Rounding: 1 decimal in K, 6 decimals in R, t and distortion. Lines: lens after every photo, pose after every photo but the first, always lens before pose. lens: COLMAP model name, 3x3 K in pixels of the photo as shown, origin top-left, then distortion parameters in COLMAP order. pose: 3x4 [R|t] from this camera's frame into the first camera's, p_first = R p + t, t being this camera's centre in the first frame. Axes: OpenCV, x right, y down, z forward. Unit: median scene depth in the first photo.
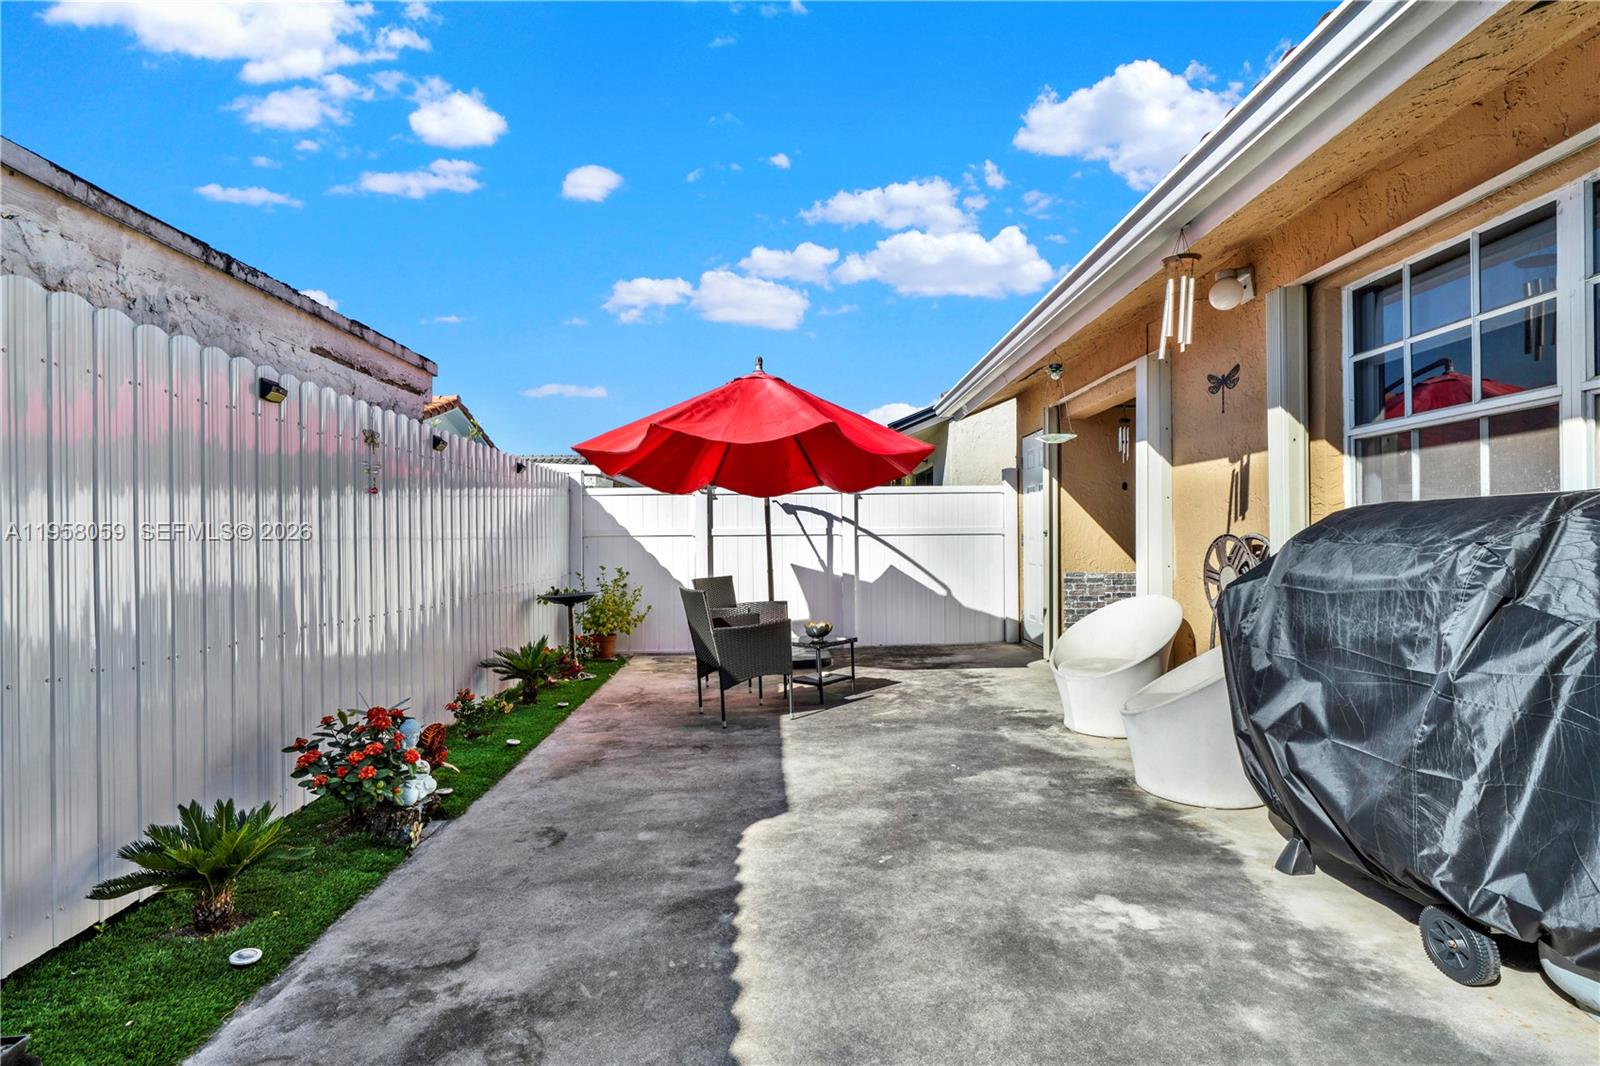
lens RADIAL K [[745.4, 0, 804.5], [0, 745.4, 532.5], [0, 0, 1]] dist [-0.000676, 0.000601]
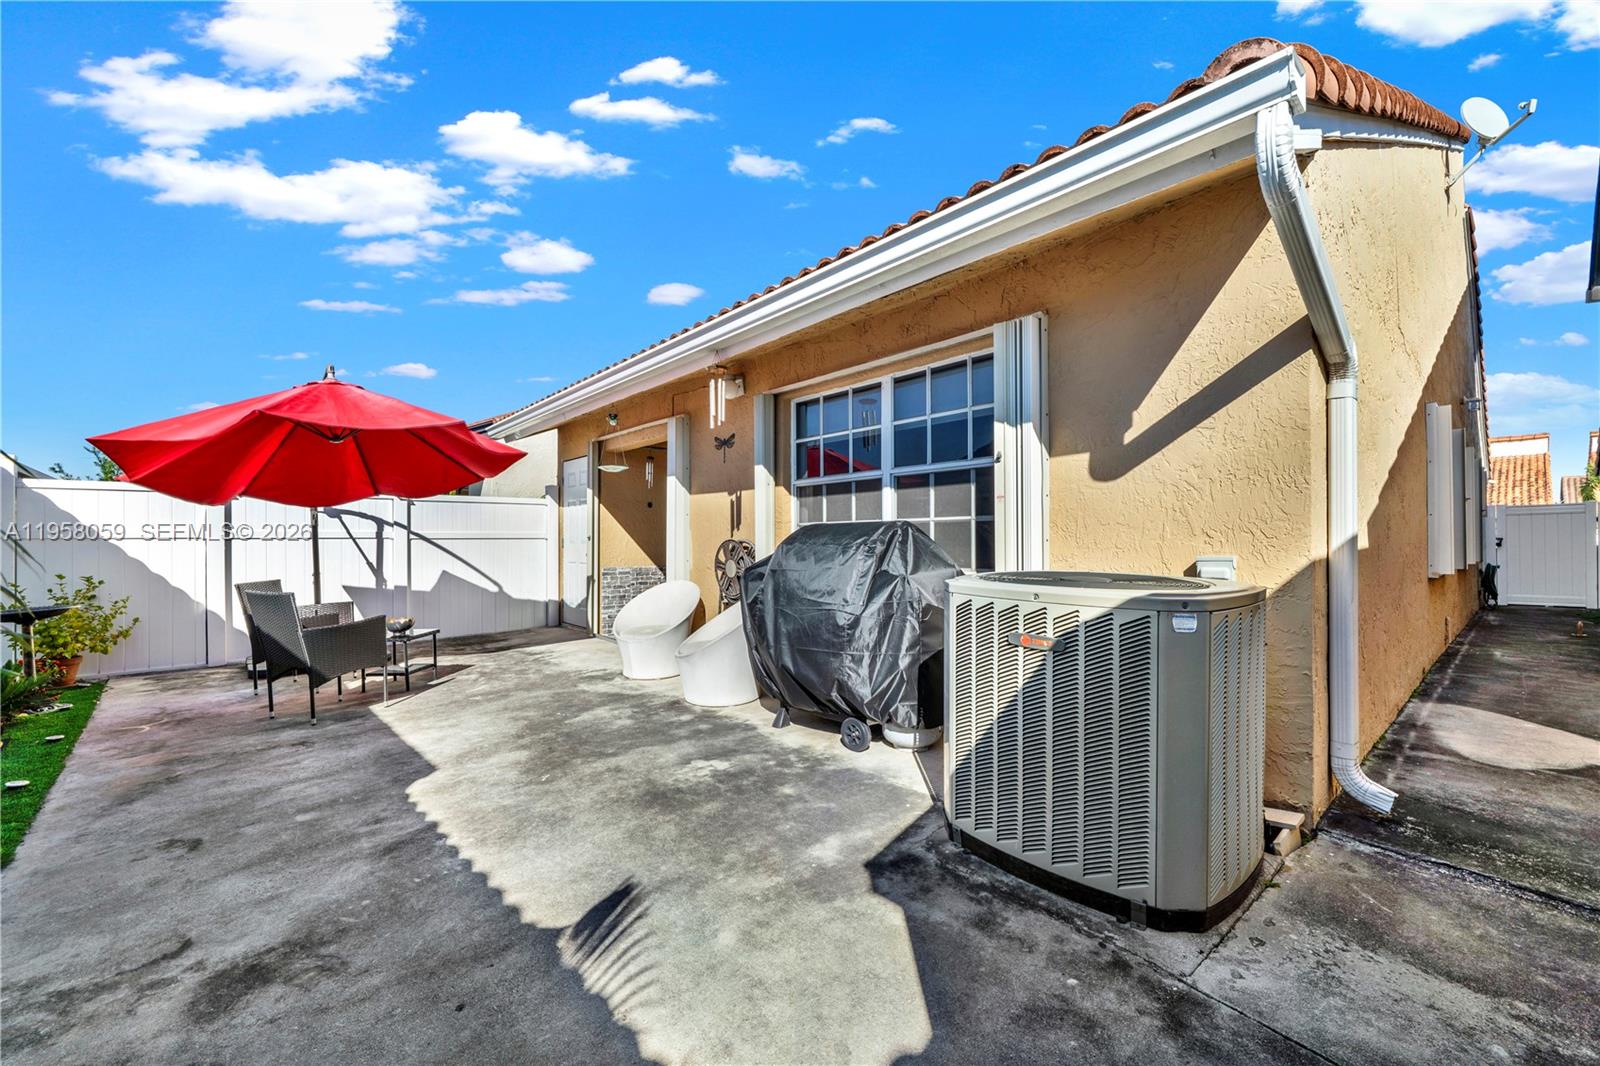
lens RADIAL K [[630.5, 0, 799.1], [0, 630.5, 539.7], [0, 0, 1]] dist [-0.000133, 0.000086]
pose [[0.754057, 0.004609, 0.656793, -0.235422], [-0.007299, 0.999972, 0.001362, -0.001045], [-0.656769, -0.005820, 0.754070, -0.134051]]
